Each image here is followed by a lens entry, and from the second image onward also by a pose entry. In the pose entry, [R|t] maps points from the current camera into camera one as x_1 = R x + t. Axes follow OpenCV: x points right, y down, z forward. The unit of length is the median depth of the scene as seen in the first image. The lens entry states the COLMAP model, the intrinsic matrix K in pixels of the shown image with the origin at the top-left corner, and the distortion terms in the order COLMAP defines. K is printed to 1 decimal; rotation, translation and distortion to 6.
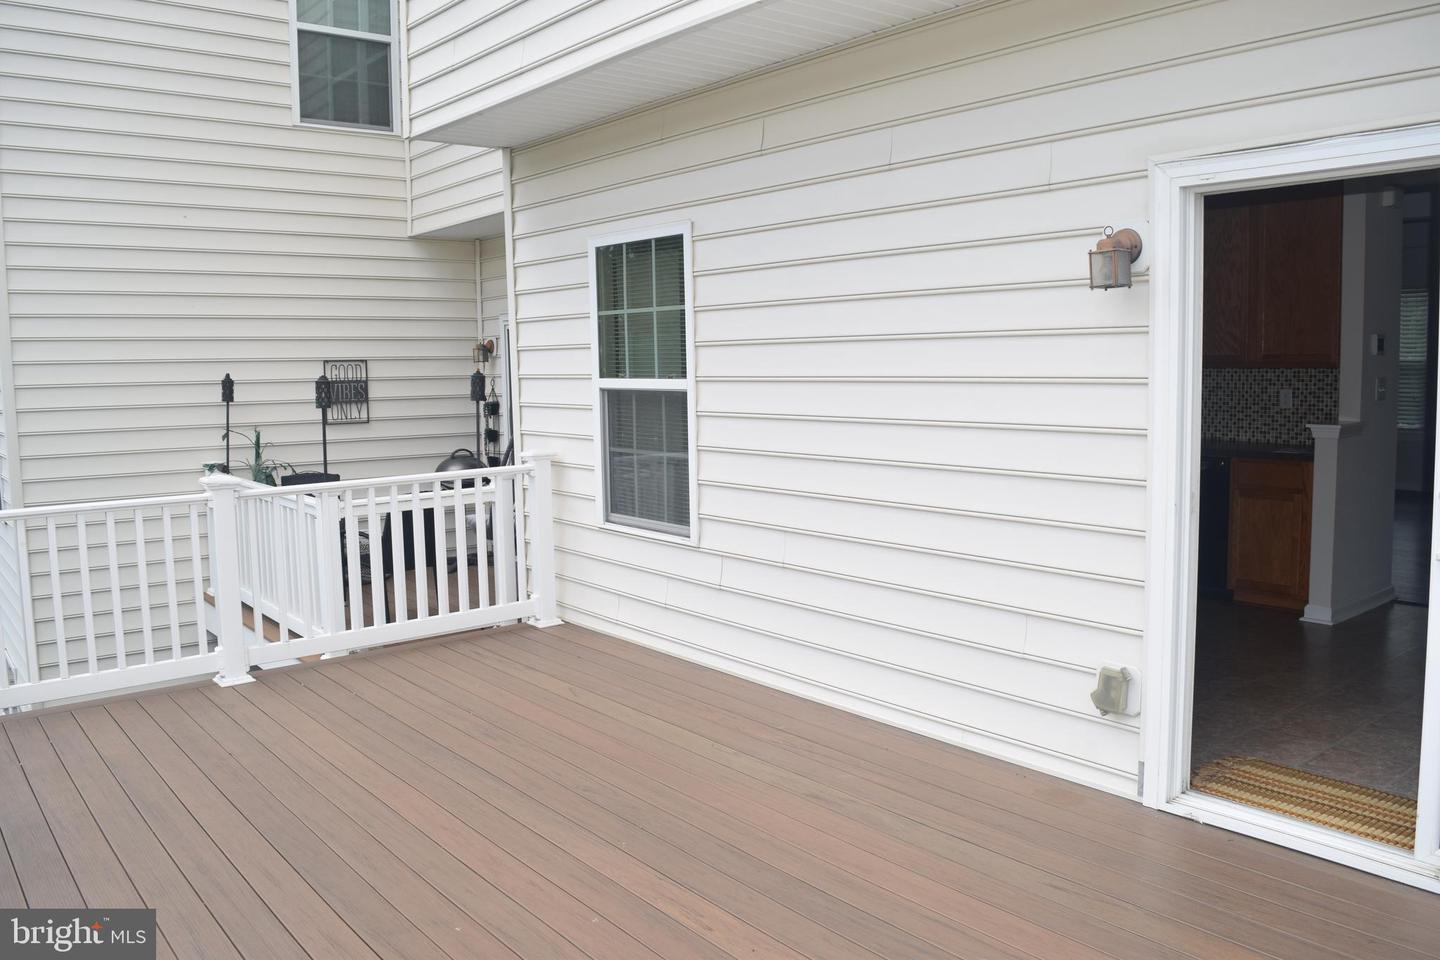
lens RADIAL K [[1126.9, 0, 729.7], [0, 1126.9, 471.1], [0, 0, 1]] dist [-0.096114, 0.022935]
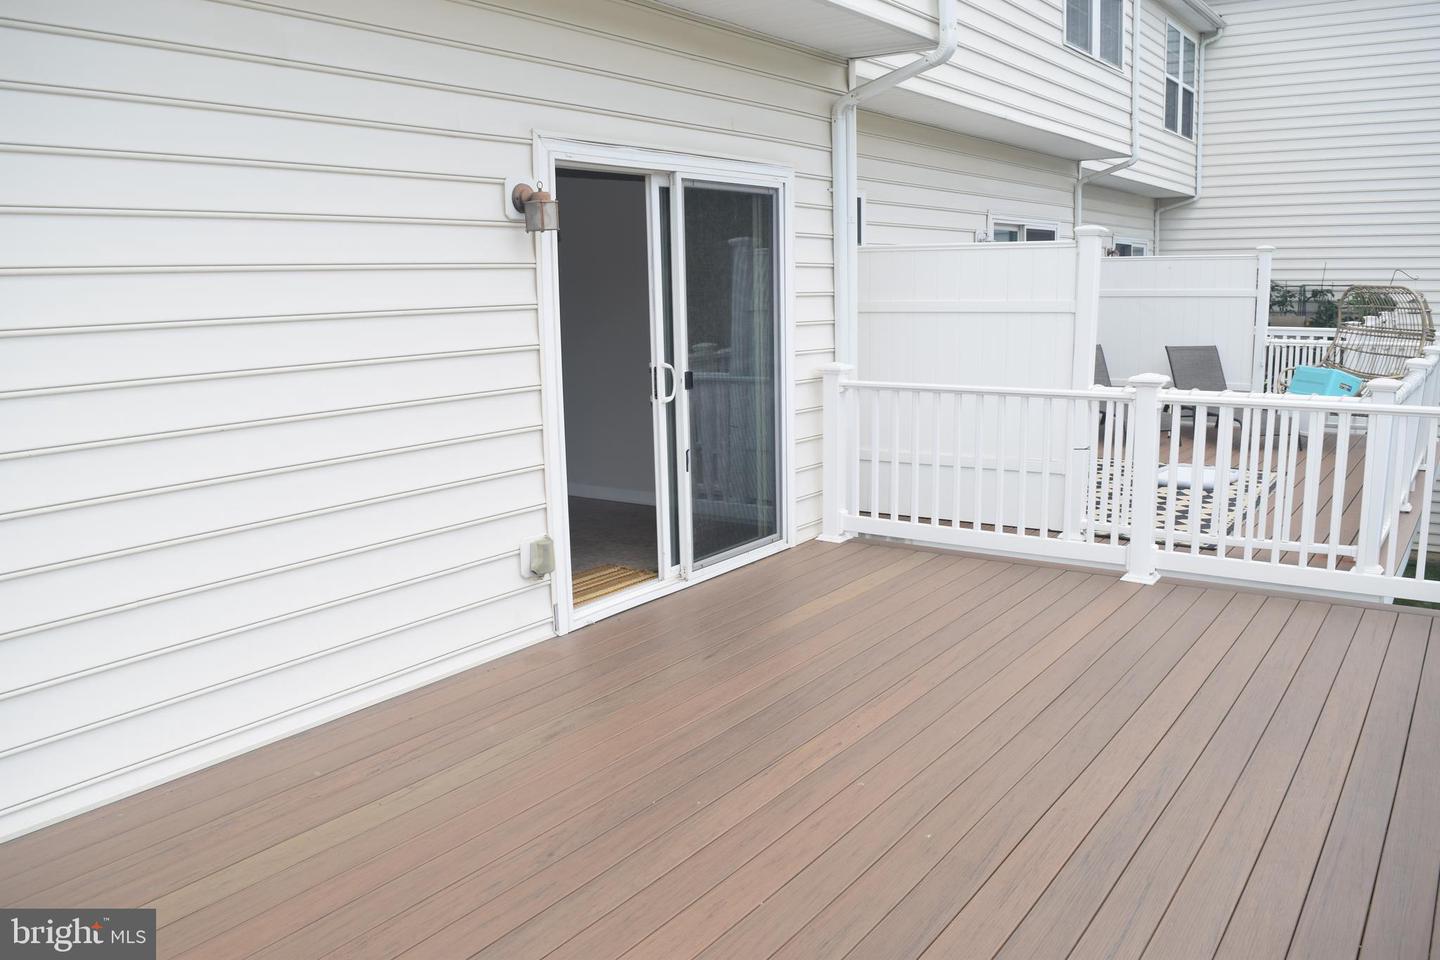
lens RADIAL K [[1126.9, 0, 726.4], [0, 1126.9, 490.4], [0, 0, 1]] dist [-0.096114, 0.022935]
pose [[-0.274501, -0.151888, 0.949515, -0.905056], [0.113194, 0.975477, 0.188764, -0.091676], [-0.954901, 0.159295, -0.250576, 1.112429]]
